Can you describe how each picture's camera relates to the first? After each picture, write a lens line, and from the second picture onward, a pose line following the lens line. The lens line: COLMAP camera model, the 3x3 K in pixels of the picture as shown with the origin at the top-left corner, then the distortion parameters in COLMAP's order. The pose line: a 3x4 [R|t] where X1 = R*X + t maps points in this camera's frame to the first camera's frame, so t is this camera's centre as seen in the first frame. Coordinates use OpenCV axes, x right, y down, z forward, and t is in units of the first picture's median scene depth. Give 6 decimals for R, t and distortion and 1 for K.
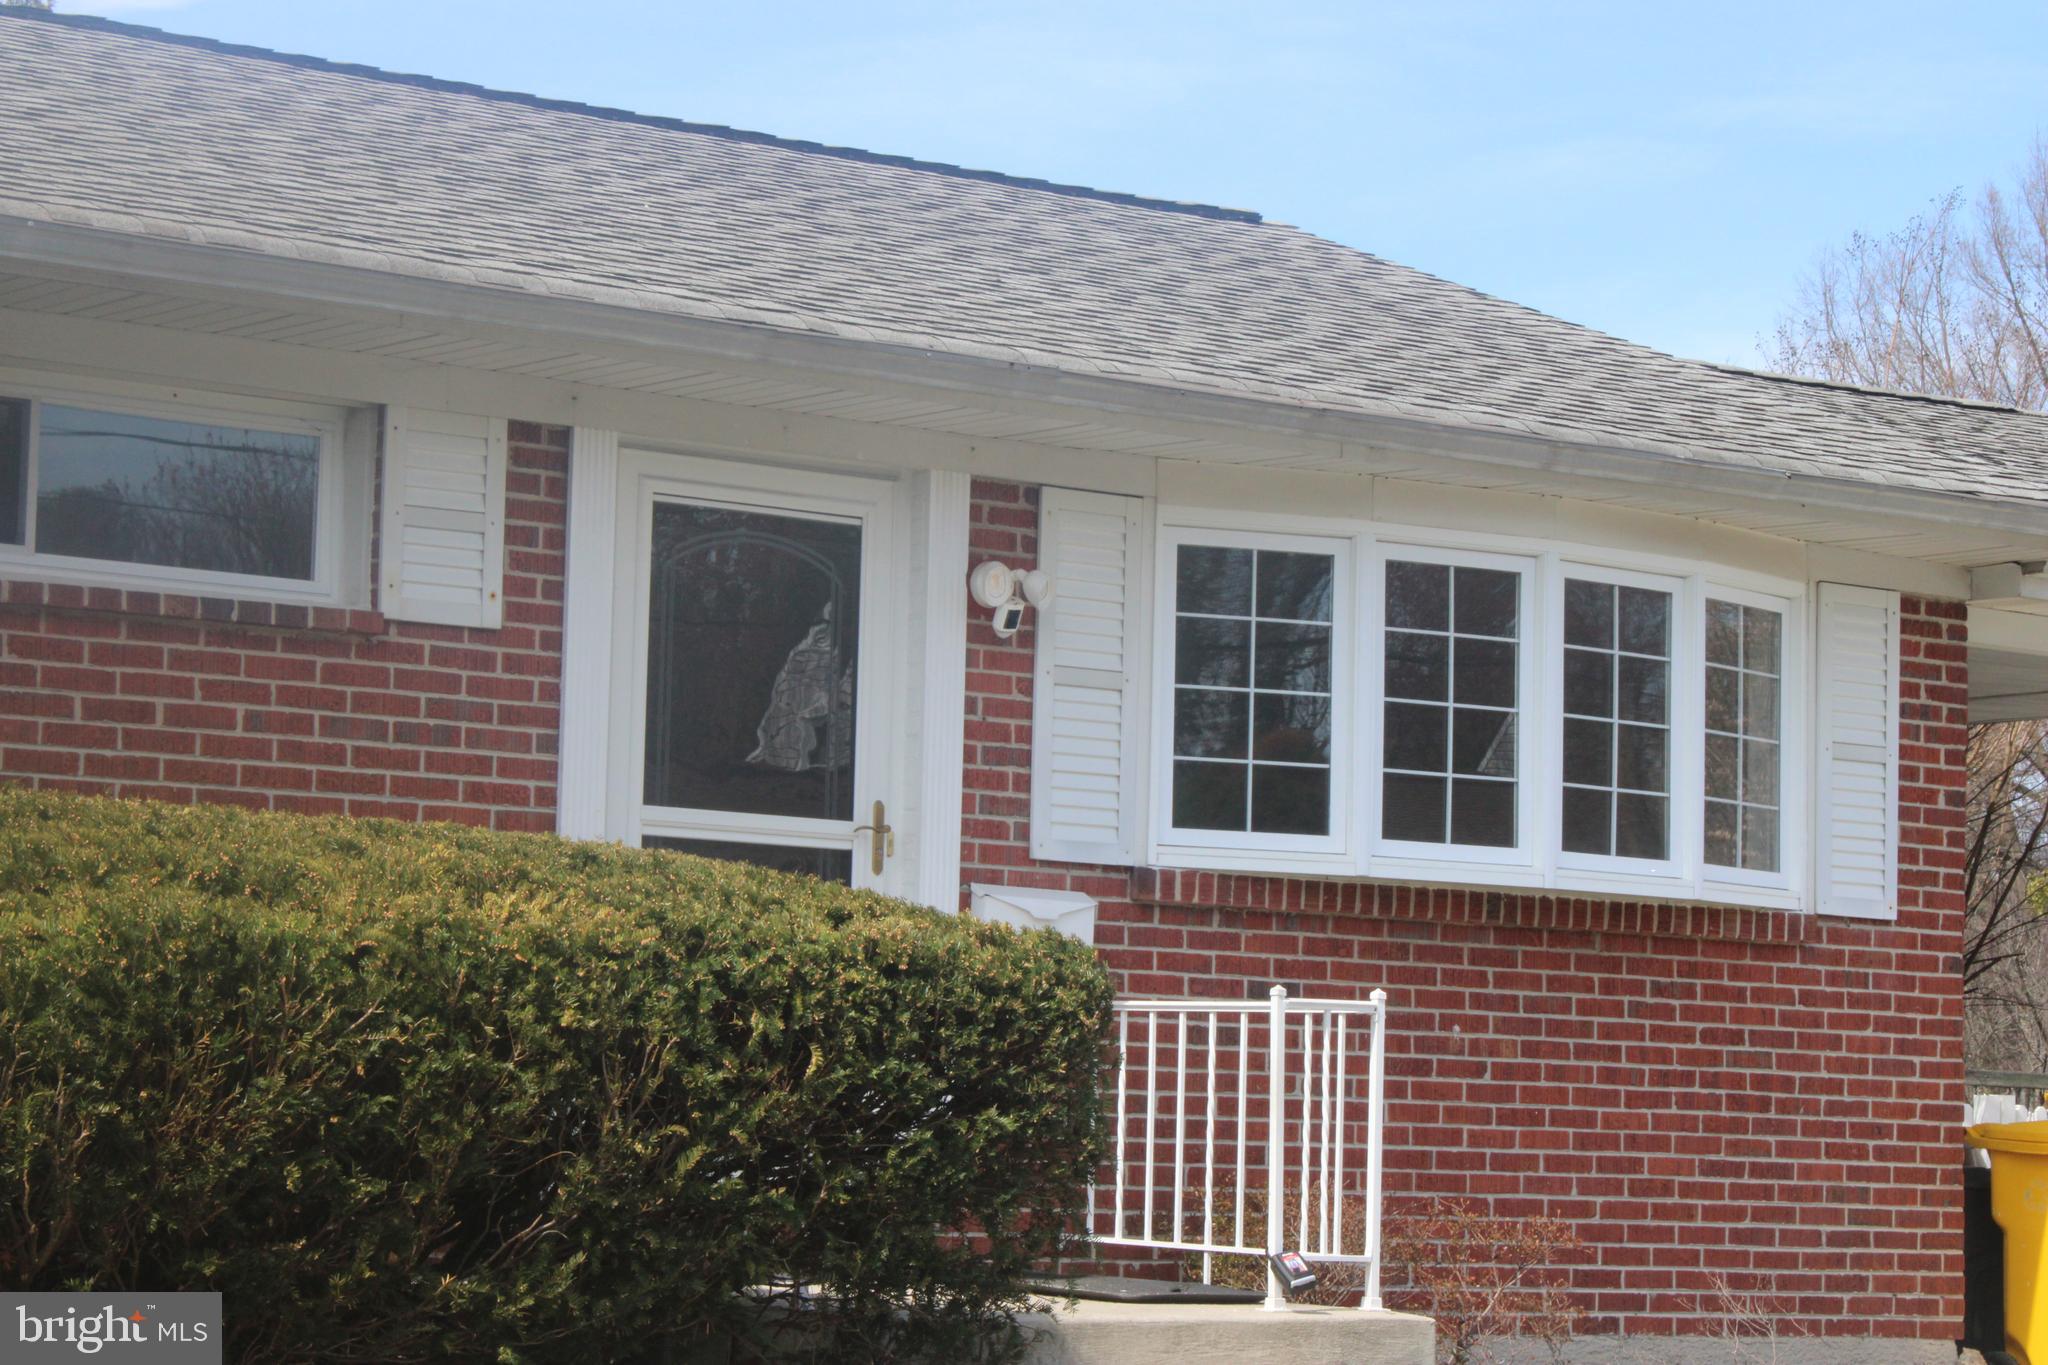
lens RADIAL K [[4930.0, 0, 1016.4], [0, 4930.0, 684.2], [0, 0, 1]] dist [0.104667, 0.000000]
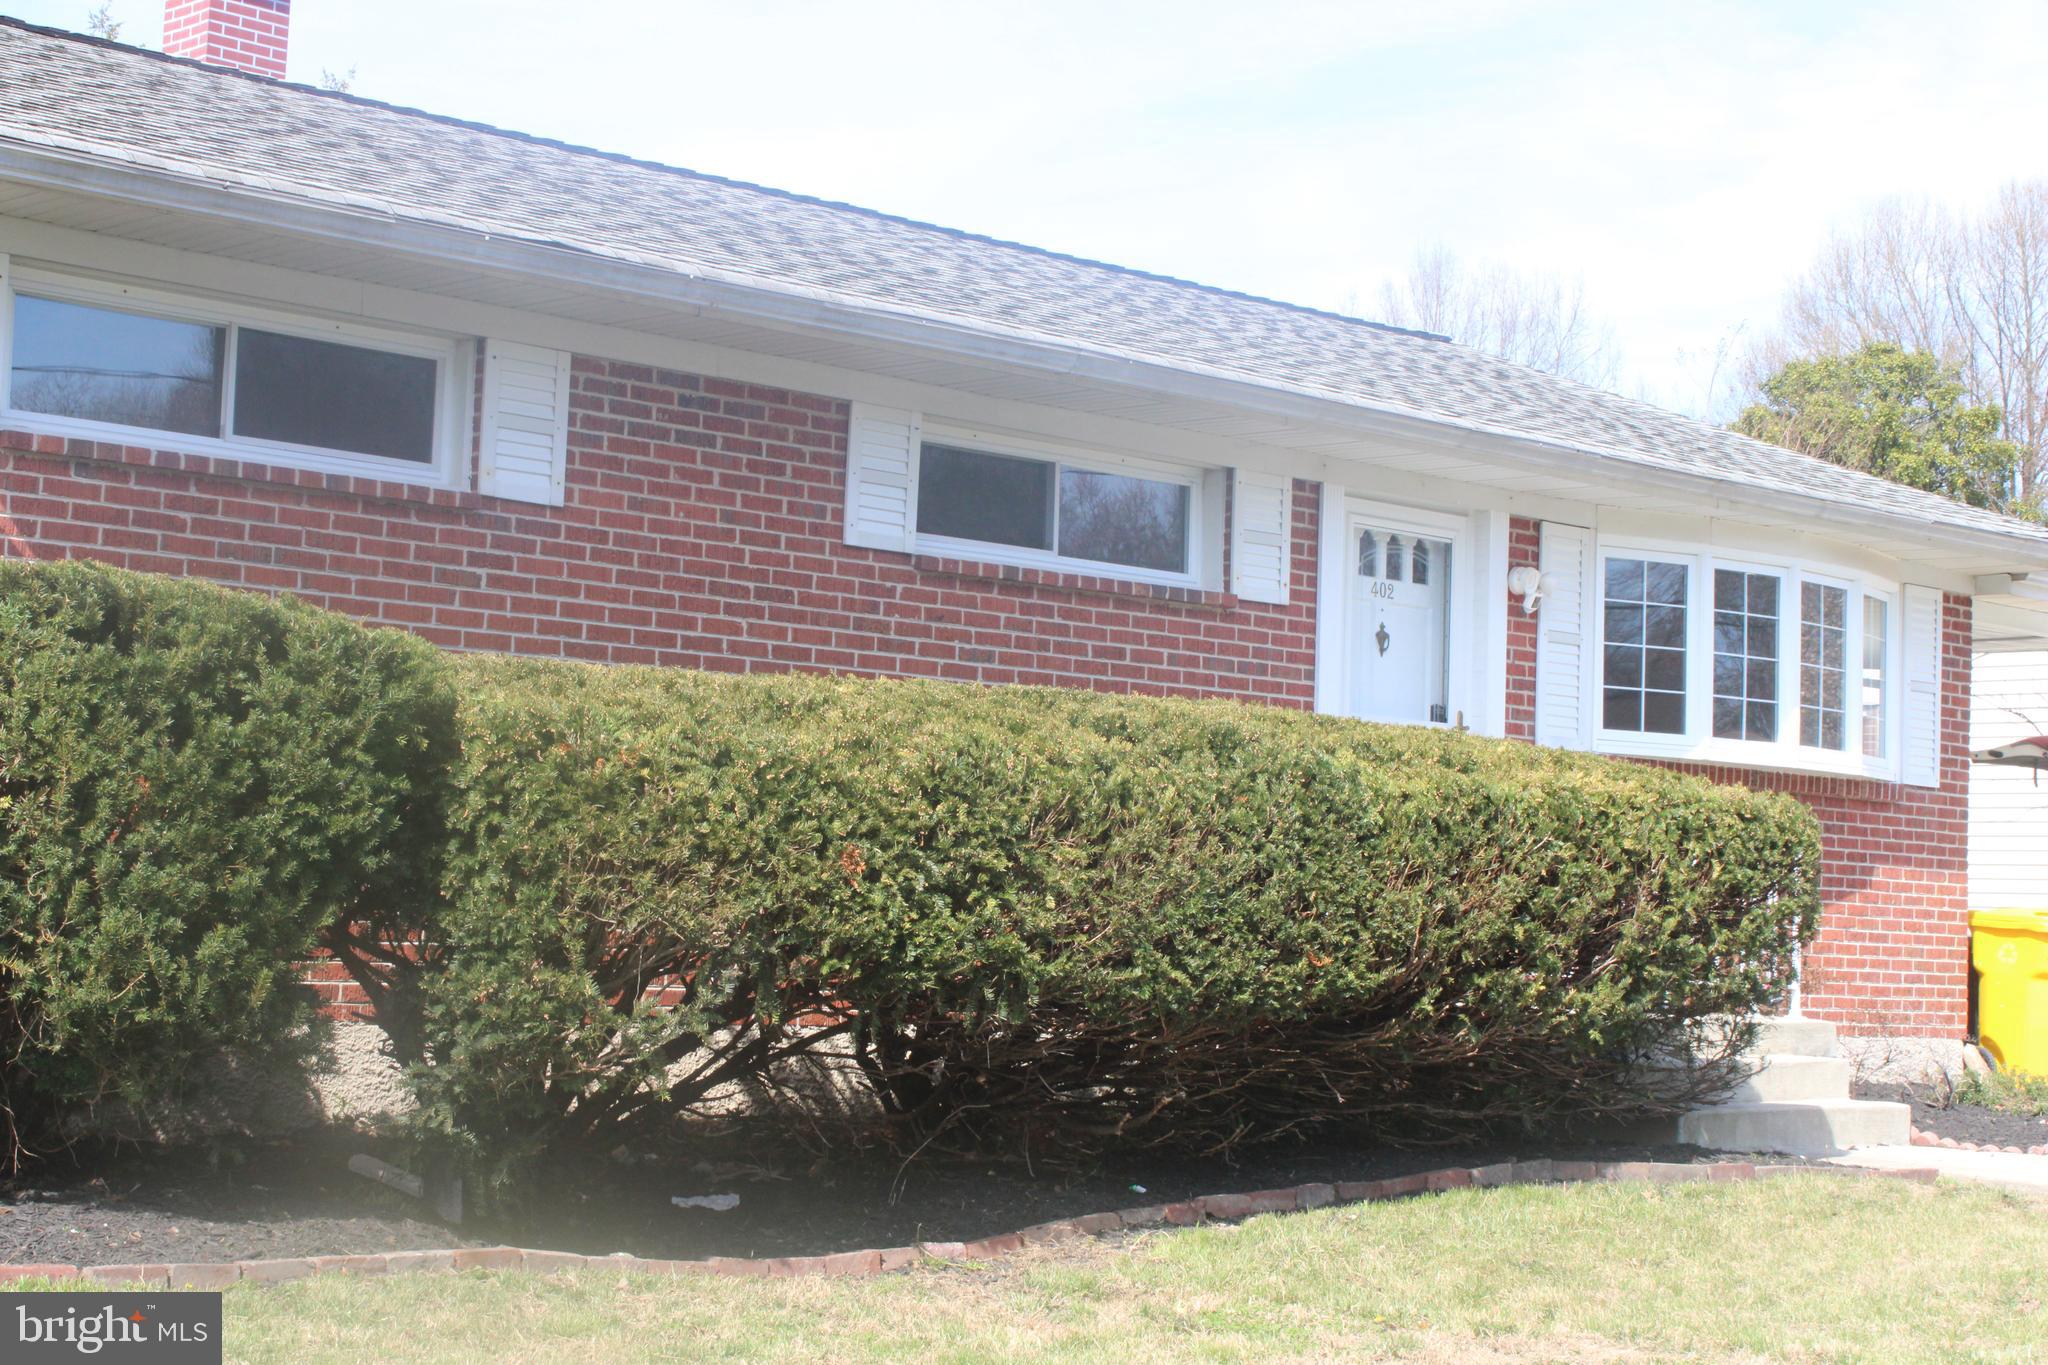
lens RADIAL K [[3486.0, 0, 1027.6], [0, 3486.0, 681.5], [0, 0, 1]] dist [0.009757, 0.000000]
pose [[0.990549, 0.016249, 0.136192, -0.328513], [-0.019411, 0.999571, 0.021926, -0.008914], [-0.135777, -0.024362, 0.990440, -0.135092]]
